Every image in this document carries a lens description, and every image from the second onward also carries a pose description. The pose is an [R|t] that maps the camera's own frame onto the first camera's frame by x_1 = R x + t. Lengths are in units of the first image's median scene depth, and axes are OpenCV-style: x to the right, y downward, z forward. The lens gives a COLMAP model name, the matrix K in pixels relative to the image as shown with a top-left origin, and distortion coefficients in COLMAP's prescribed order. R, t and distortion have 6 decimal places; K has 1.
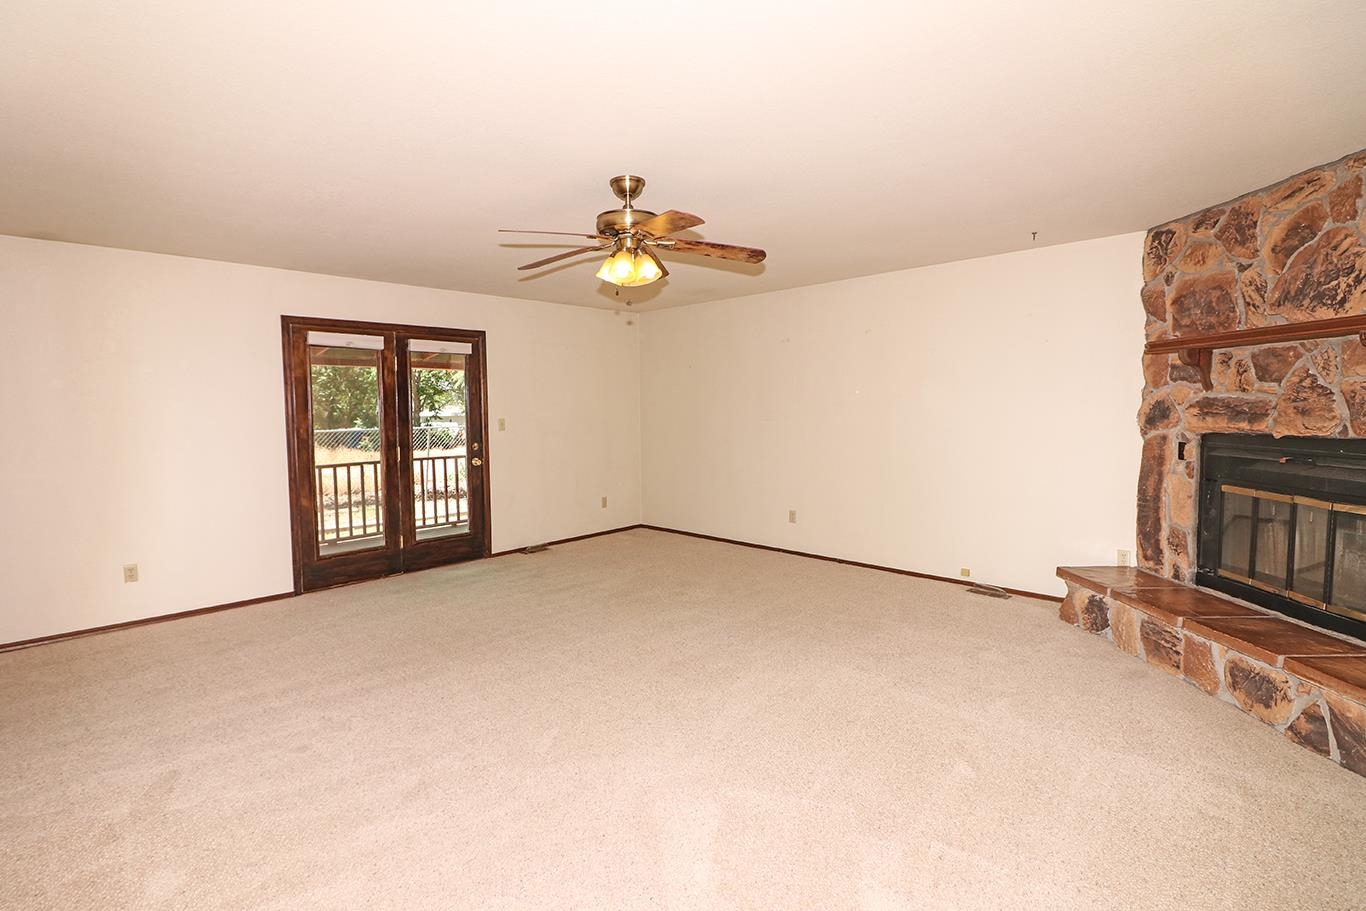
lens RADIAL K [[629.6, 0, 674.5], [0, 629.6, 443.8], [0, 0, 1]] dist [0.000083, -0.018632]
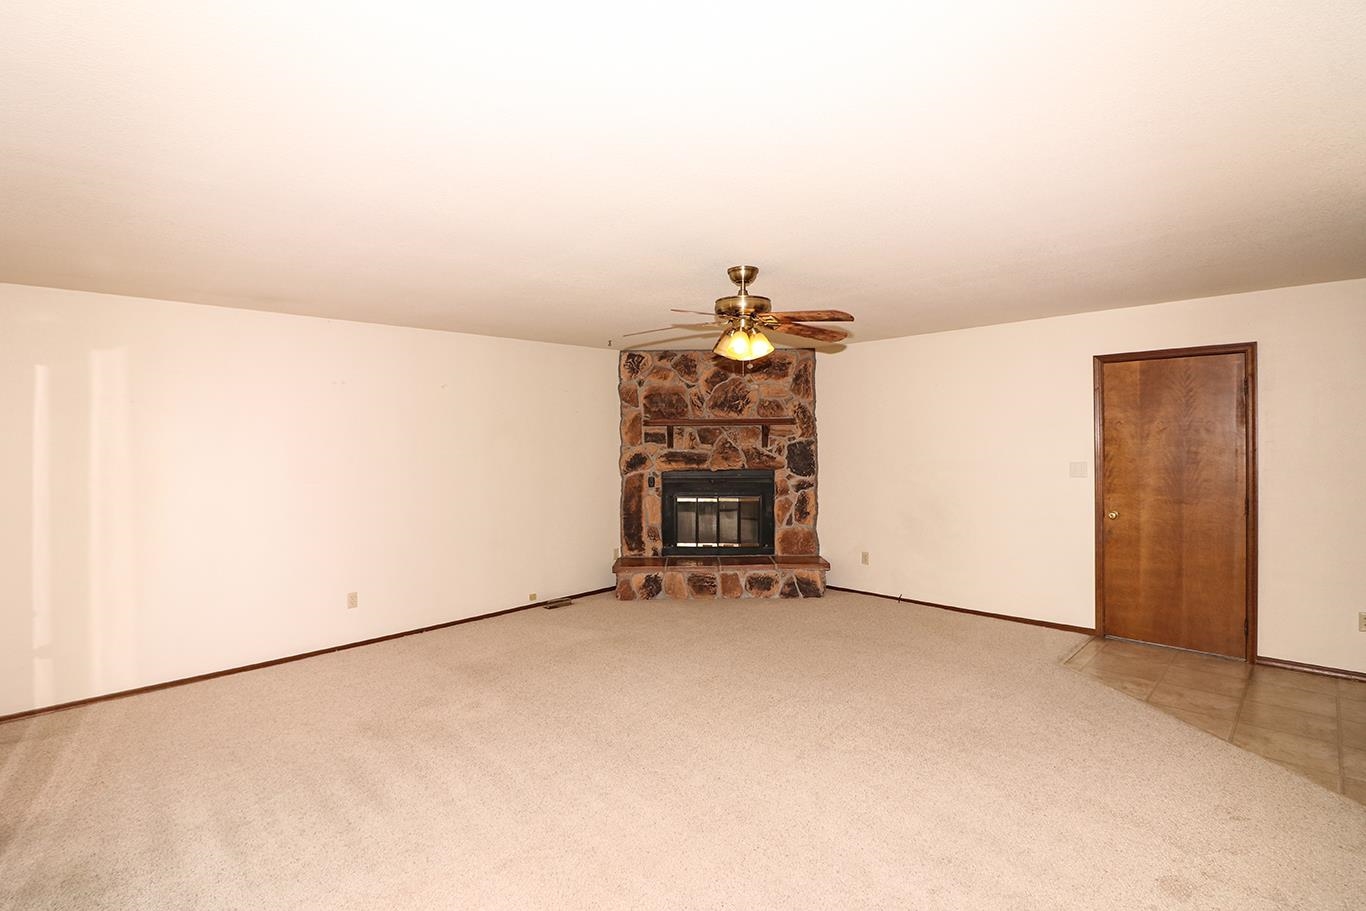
lens RADIAL K [[629.6, 0, 674.5], [0, 629.6, 443.8], [0, 0, 1]] dist [0.000083, -0.018632]
pose [[0.025518, 0.003117, 0.999670, -0.956132], [0.068017, 0.997672, -0.004847, -0.083161], [-0.997358, 0.068118, 0.025246, 0.884663]]
